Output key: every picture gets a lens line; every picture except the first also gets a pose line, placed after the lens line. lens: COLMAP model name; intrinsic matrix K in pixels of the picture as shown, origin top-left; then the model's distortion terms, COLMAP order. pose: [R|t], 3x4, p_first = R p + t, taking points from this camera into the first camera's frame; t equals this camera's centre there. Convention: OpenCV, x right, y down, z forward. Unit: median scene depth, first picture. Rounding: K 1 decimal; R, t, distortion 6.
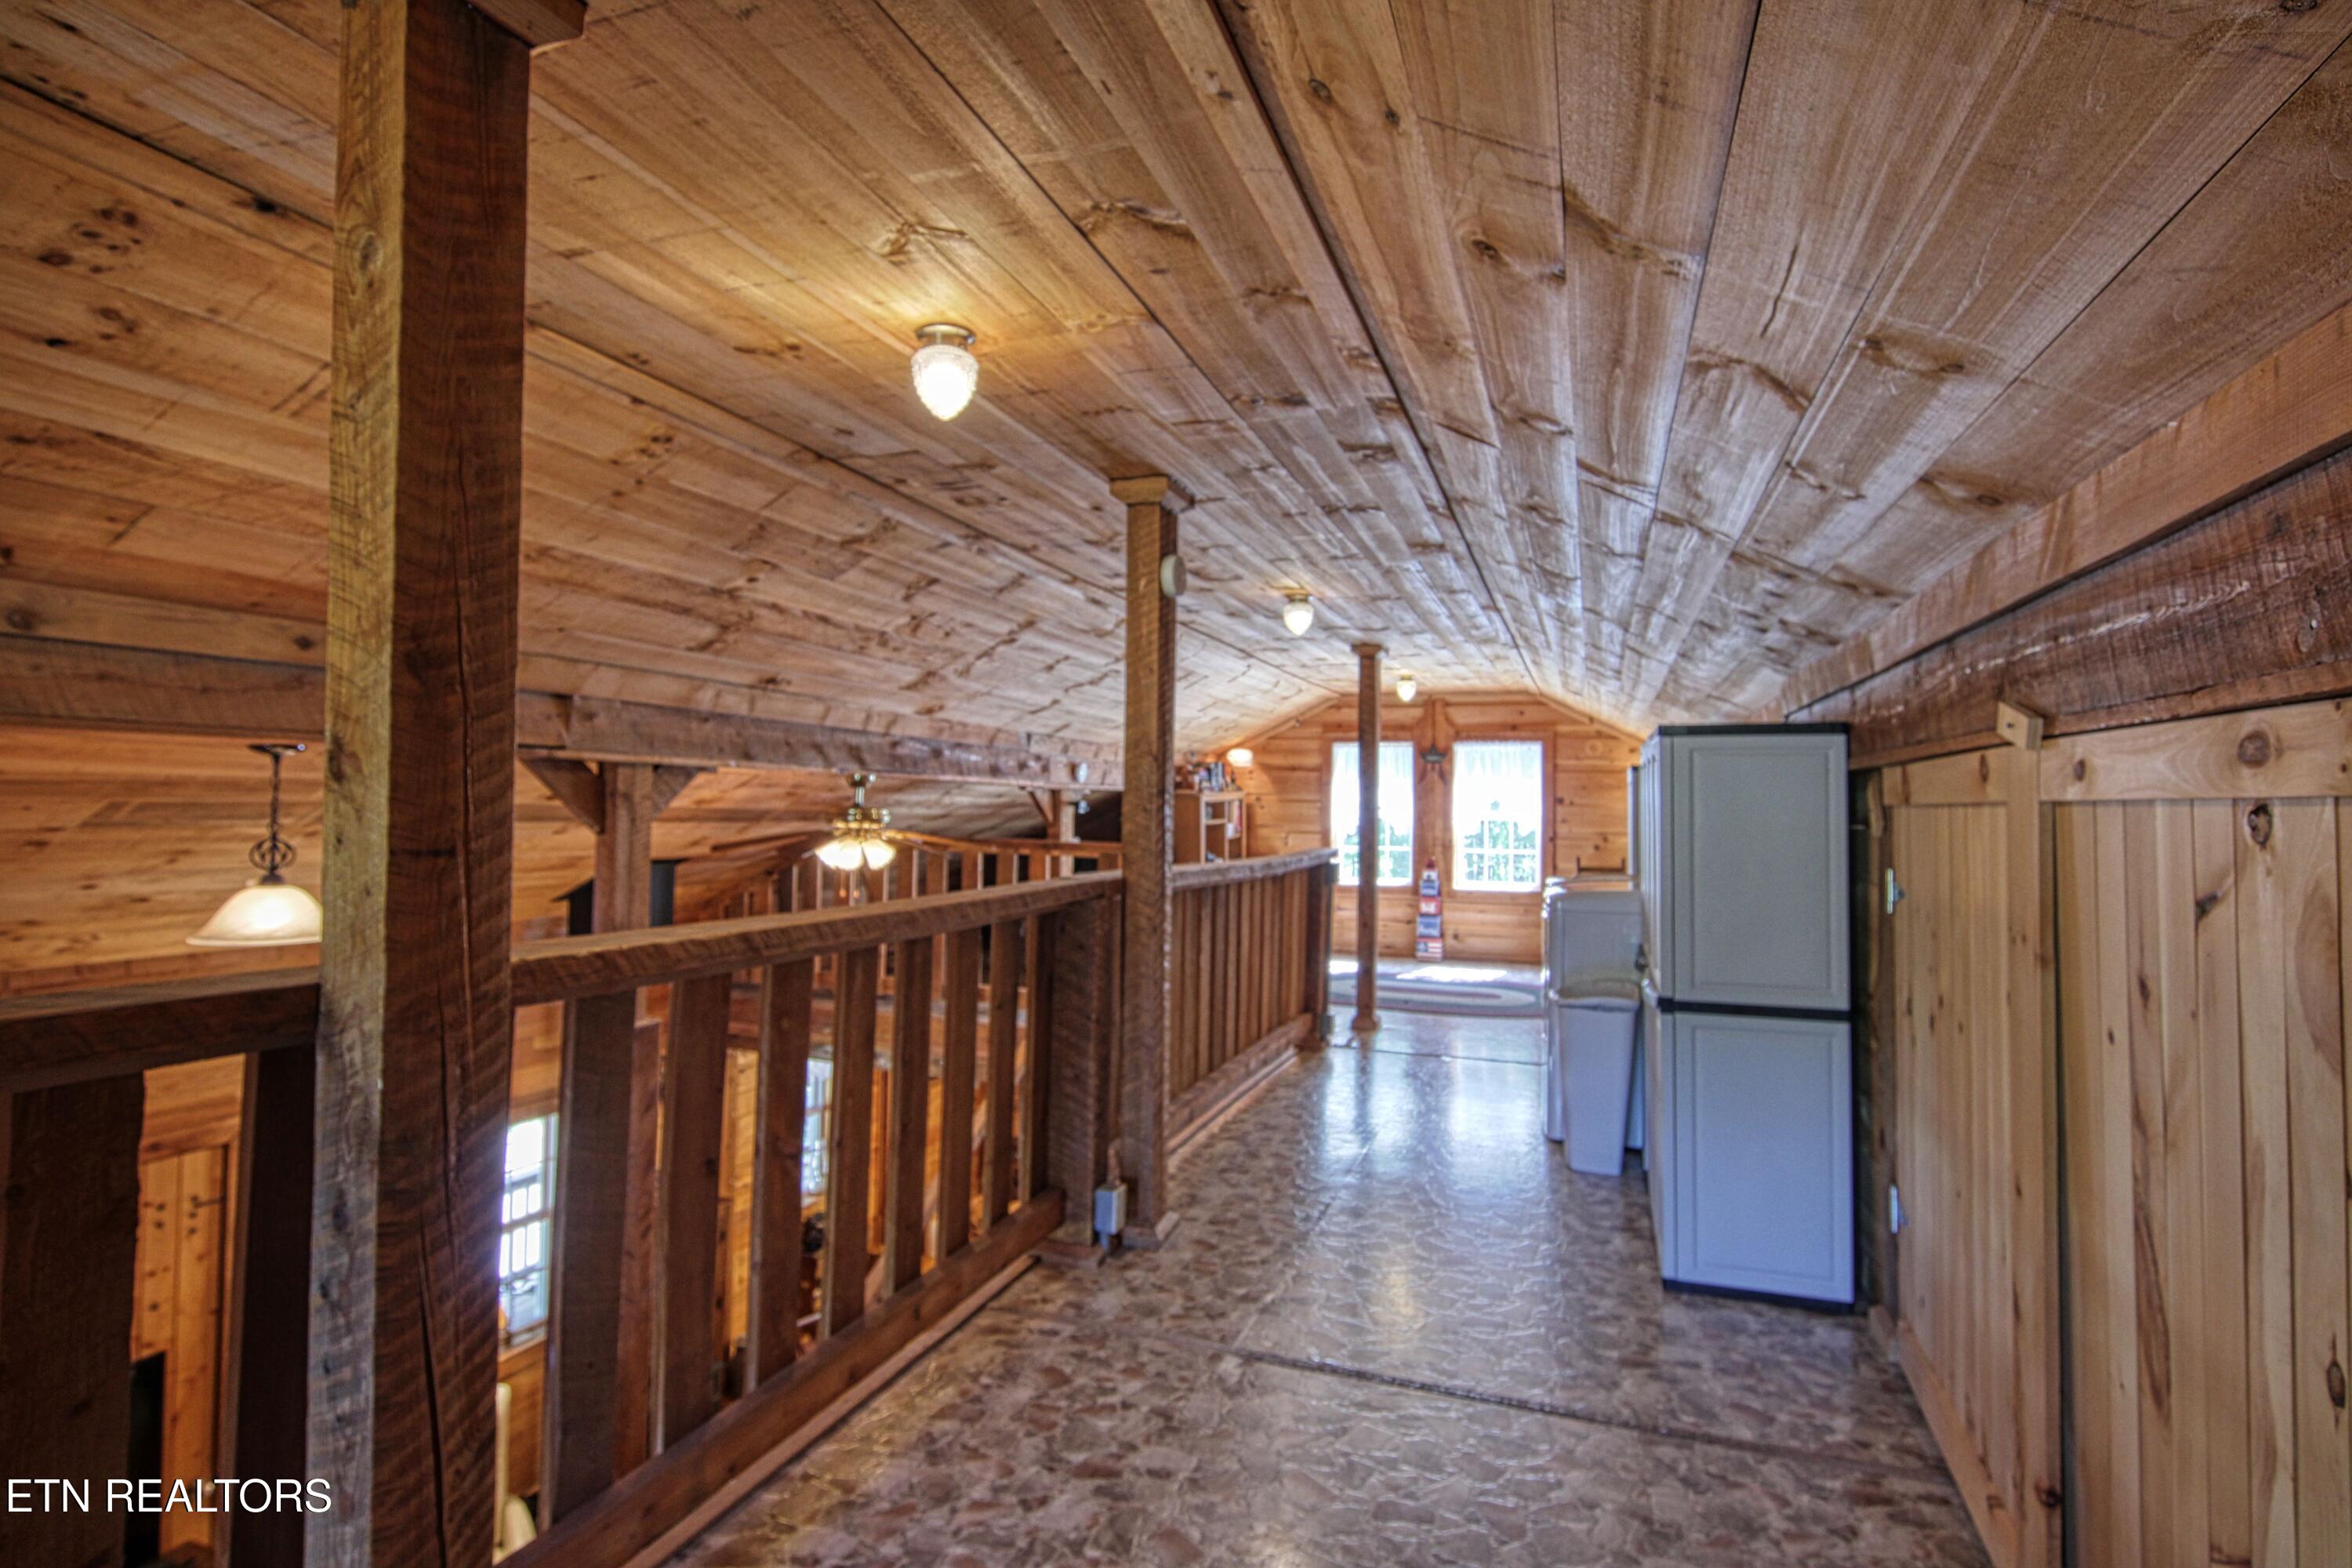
lens RADIAL K [[1182.2, 0, 1175.3], [0, 1182.2, 773.4], [0, 0, 1]] dist [0.015059, -0.011742]
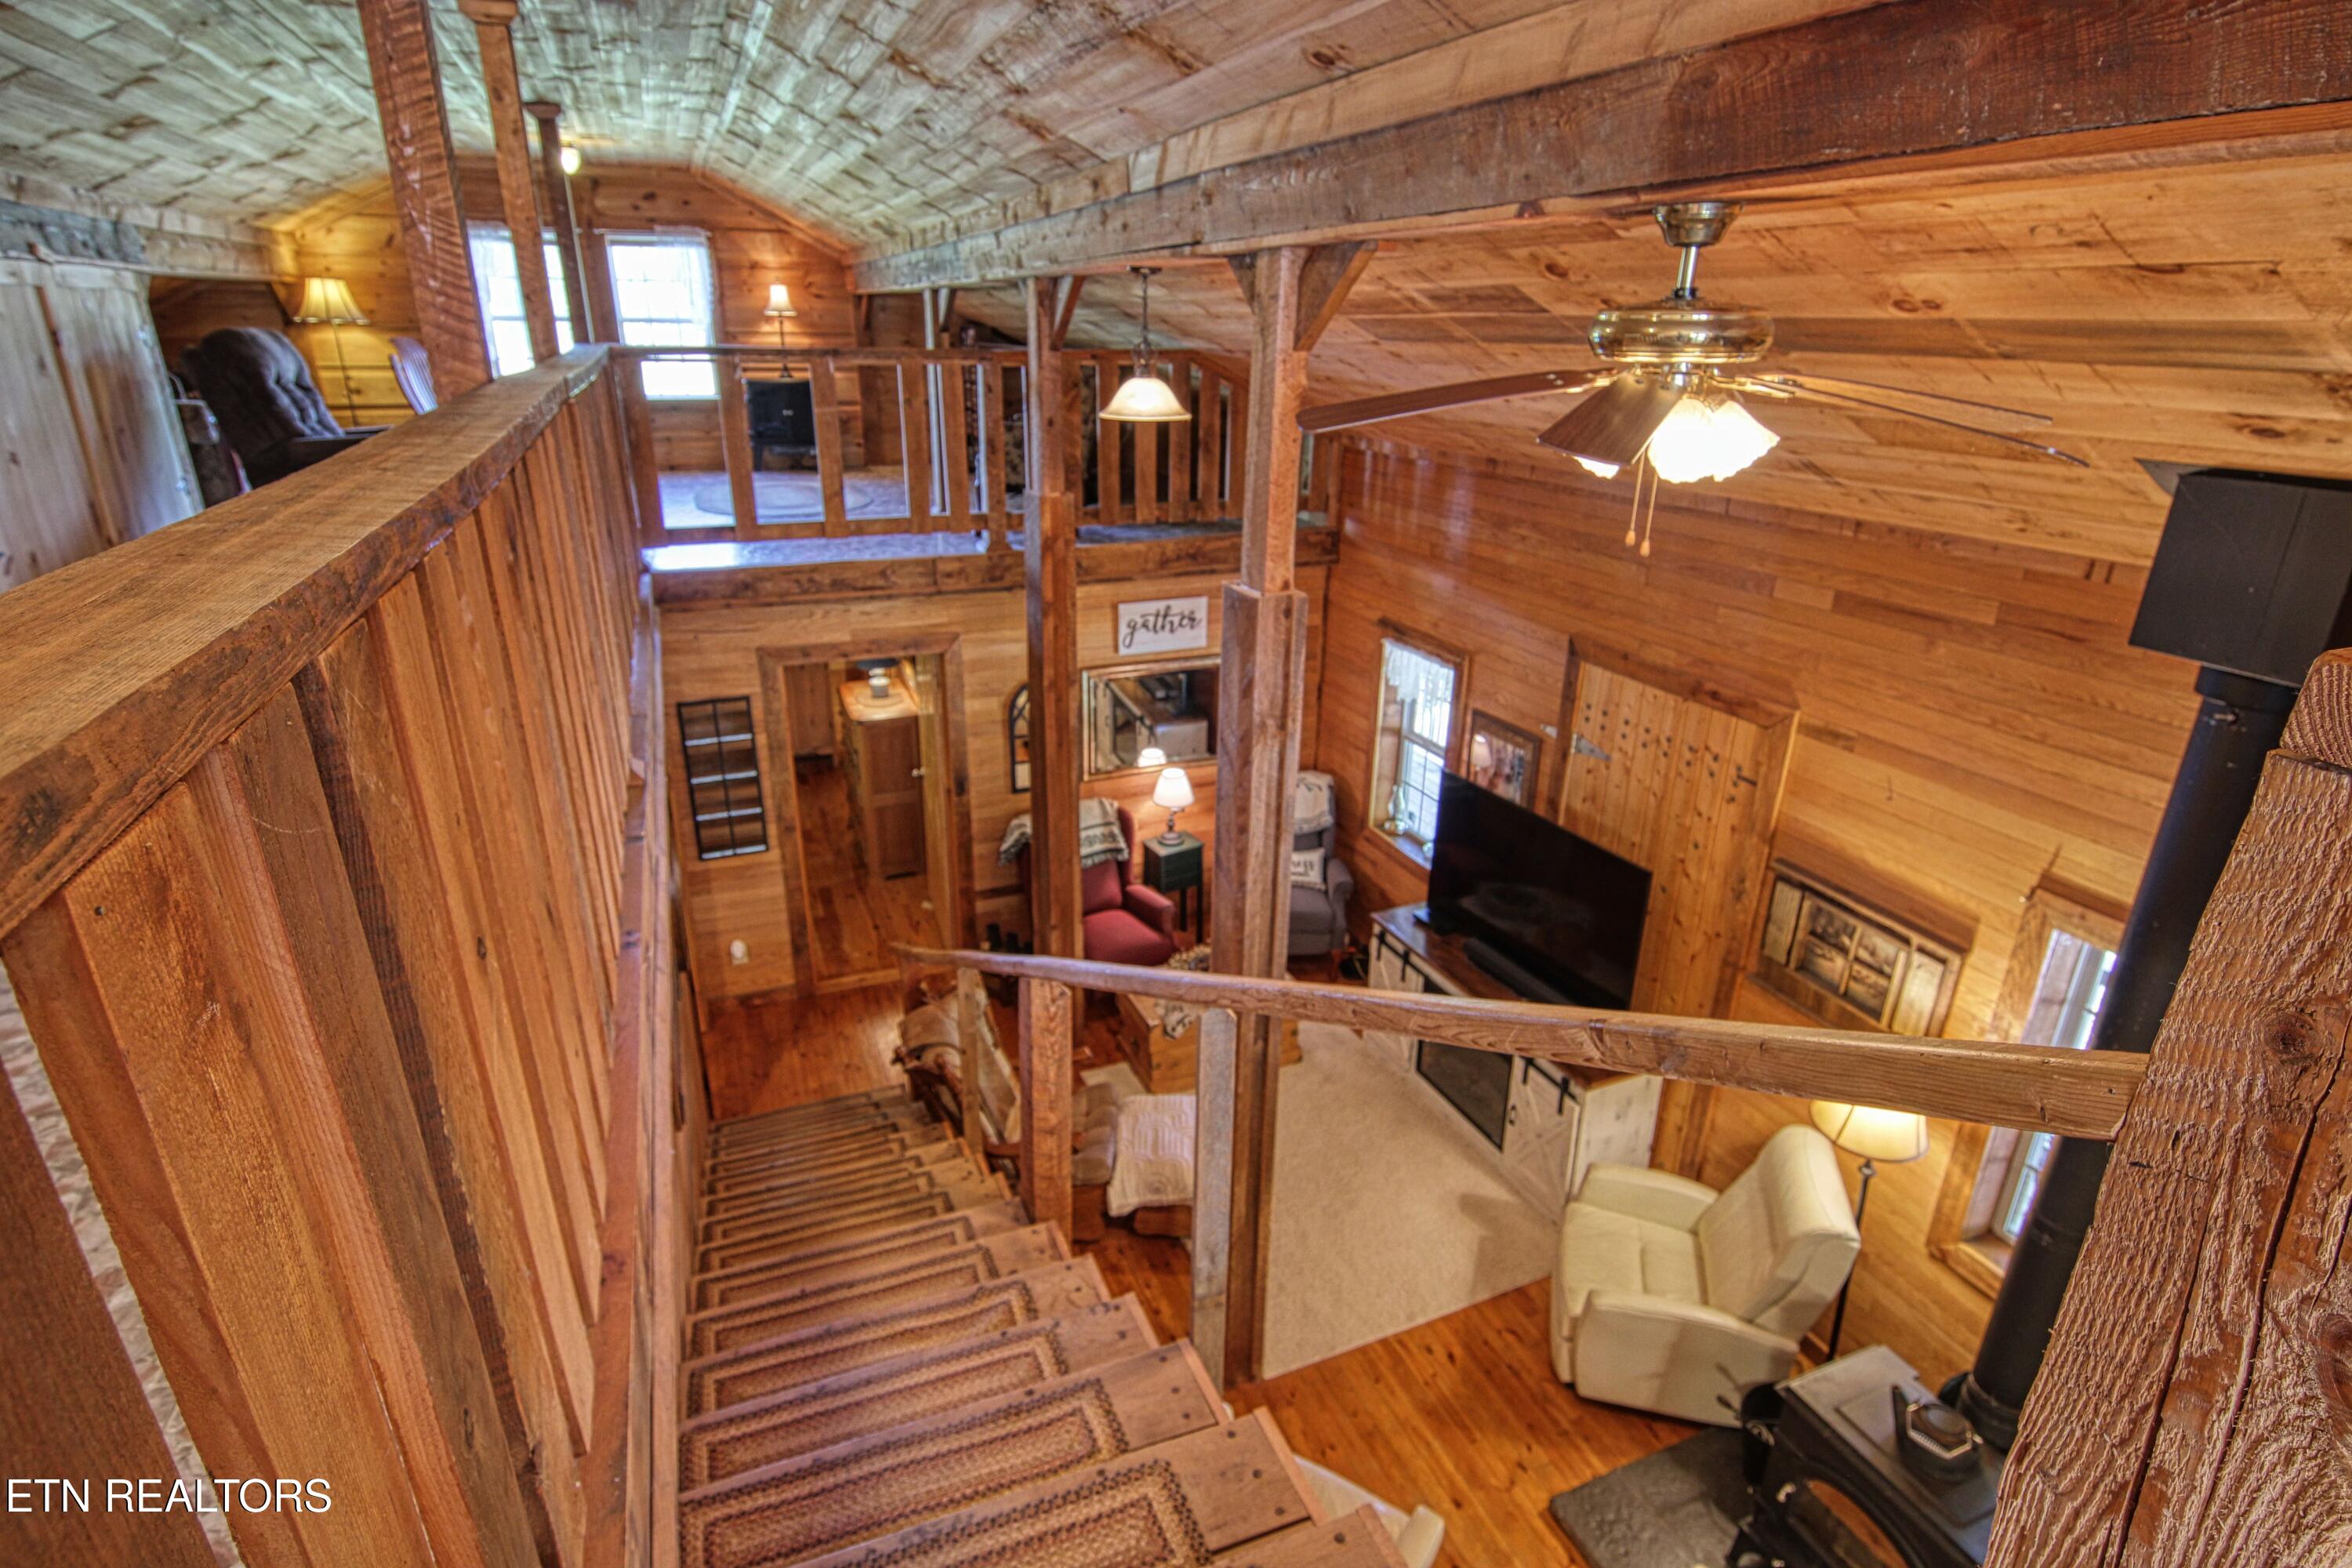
lens RADIAL K [[1183.4, 0, 1173.2], [0, 1183.4, 770.7], [0, 0, 1]] dist [0.014823, -0.011198]
pose [[-0.745716, 0.209101, -0.632602, 0.150472], [-0.007546, 0.946764, 0.321839, 0.067650], [0.666222, 0.244774, -0.704439, 1.687355]]
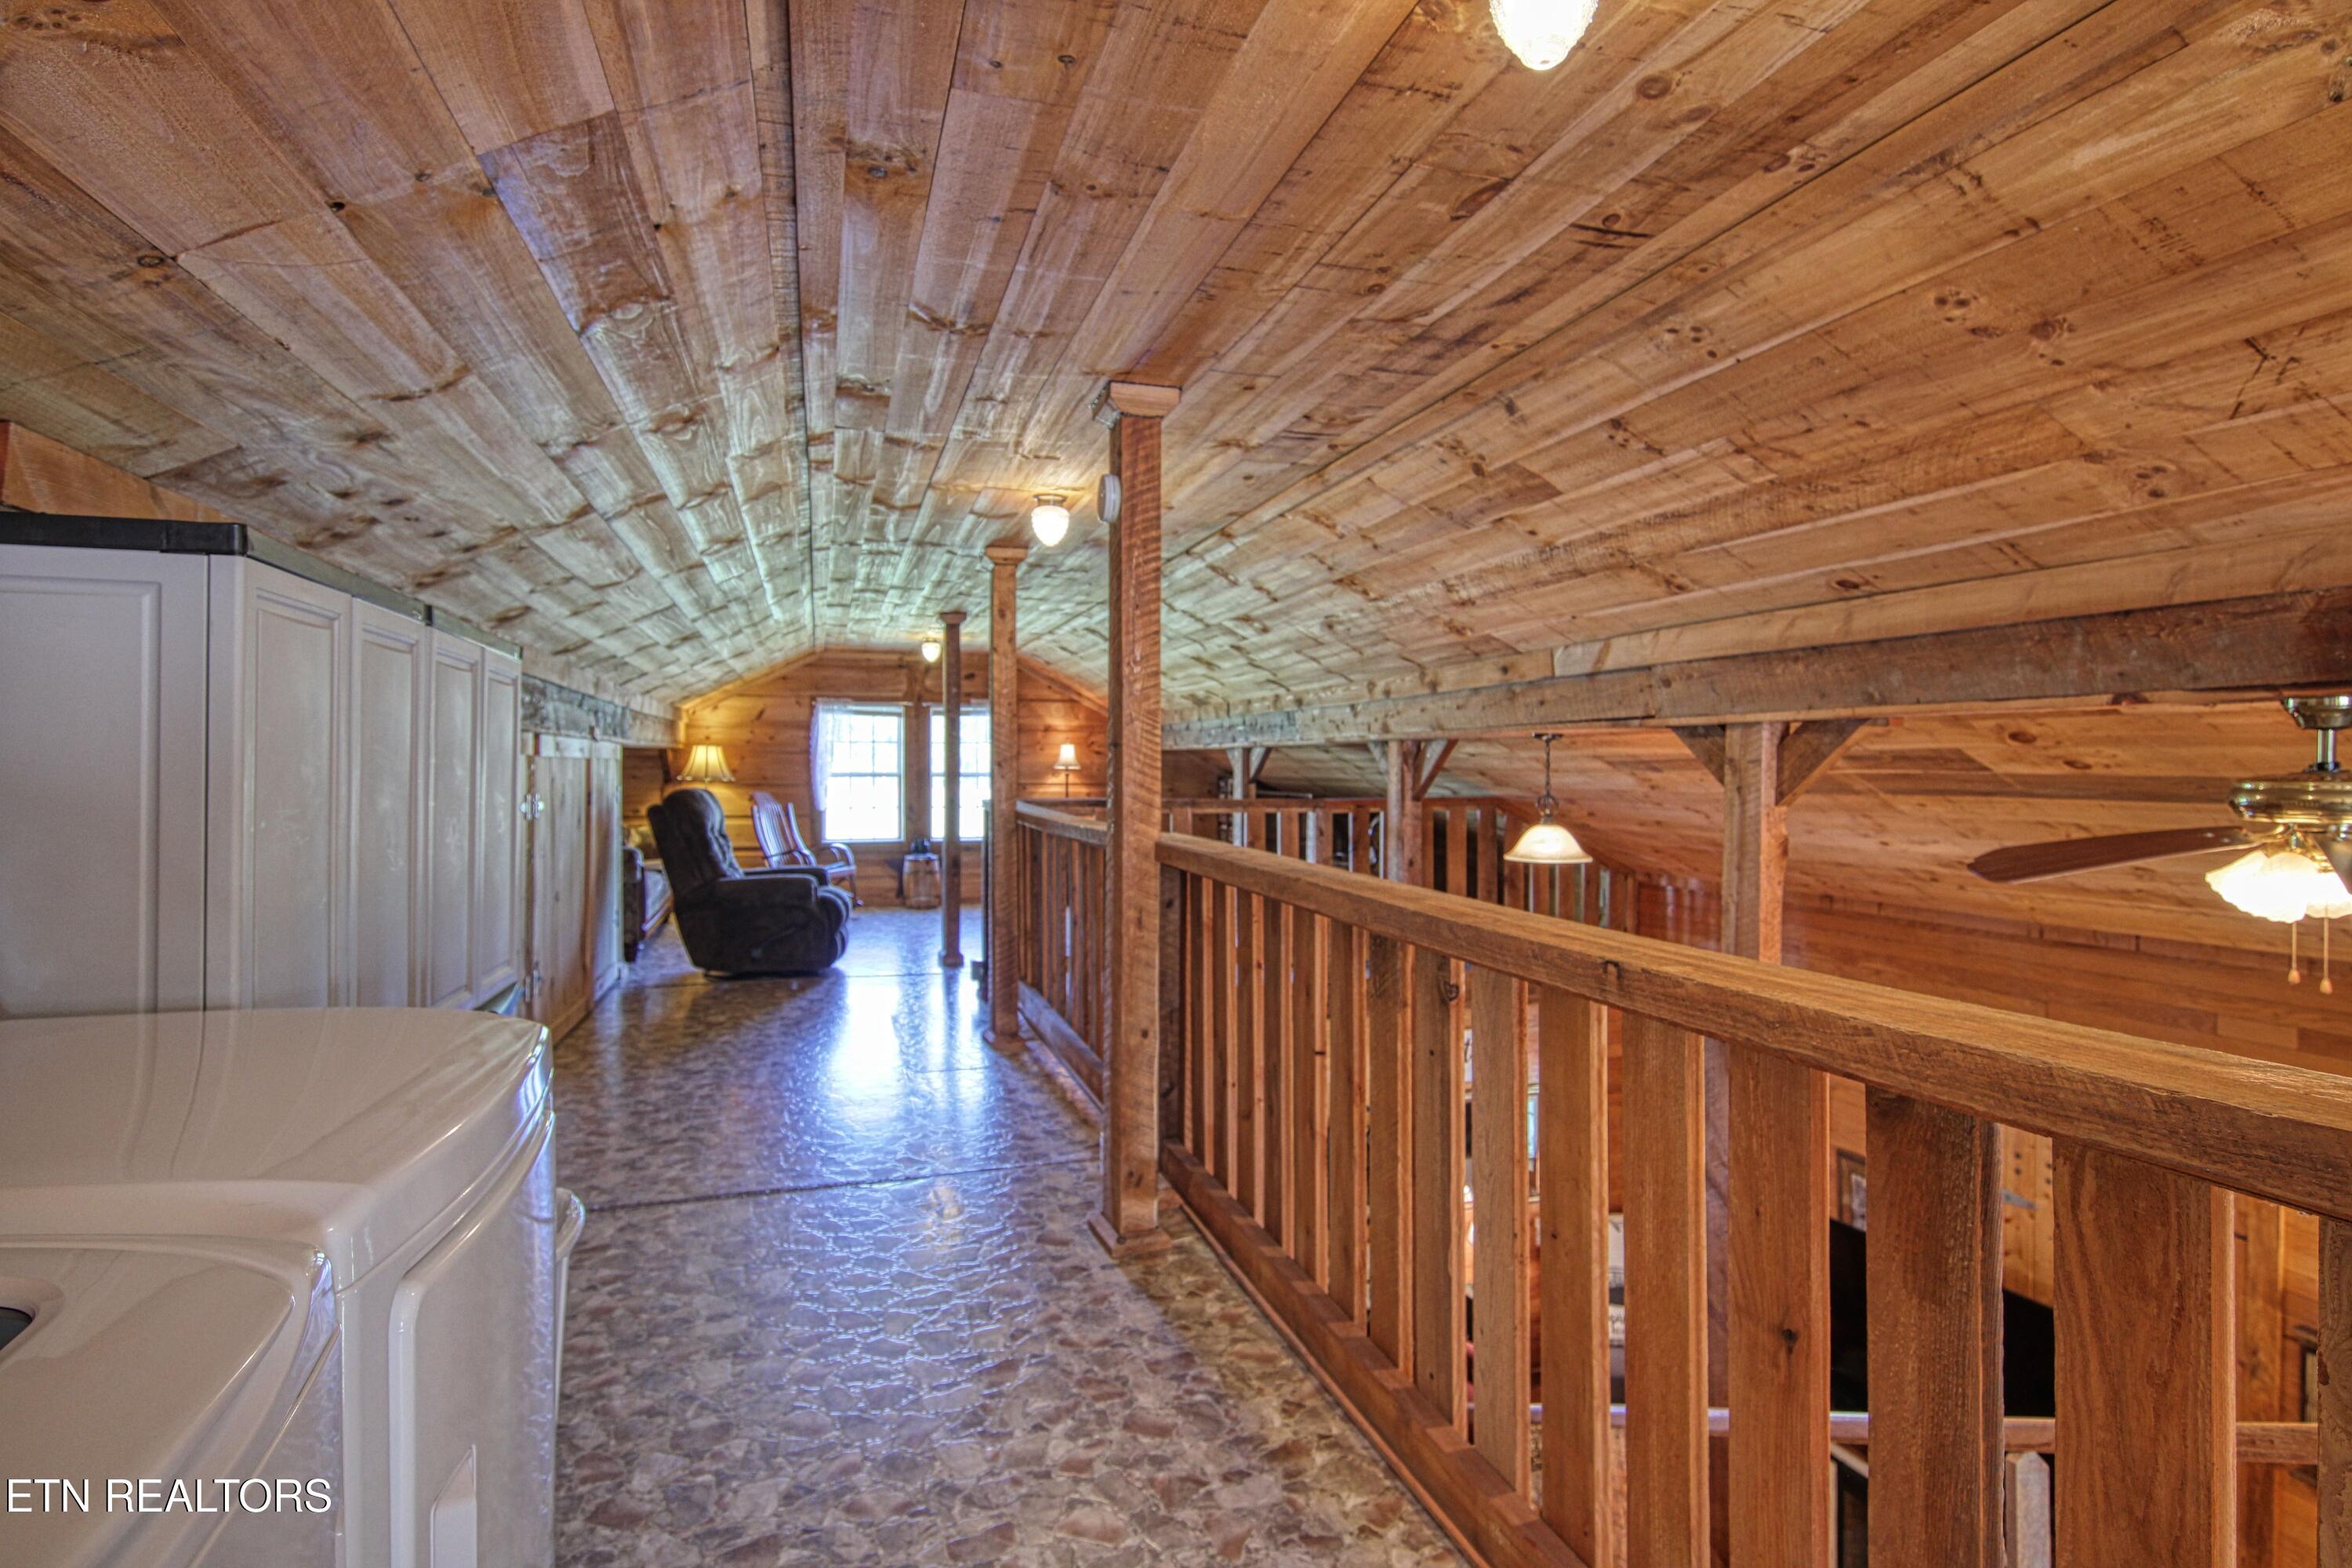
lens RADIAL K [[1183.4, 0, 1173.2], [0, 1183.4, 770.7], [0, 0, 1]] dist [0.014823, -0.011198]
pose [[-0.809142, -0.017071, -0.587365, 0.426955], [-0.000220, 0.999587, -0.028749, 0.055231], [0.587613, -0.023133, -0.808812, 1.564449]]
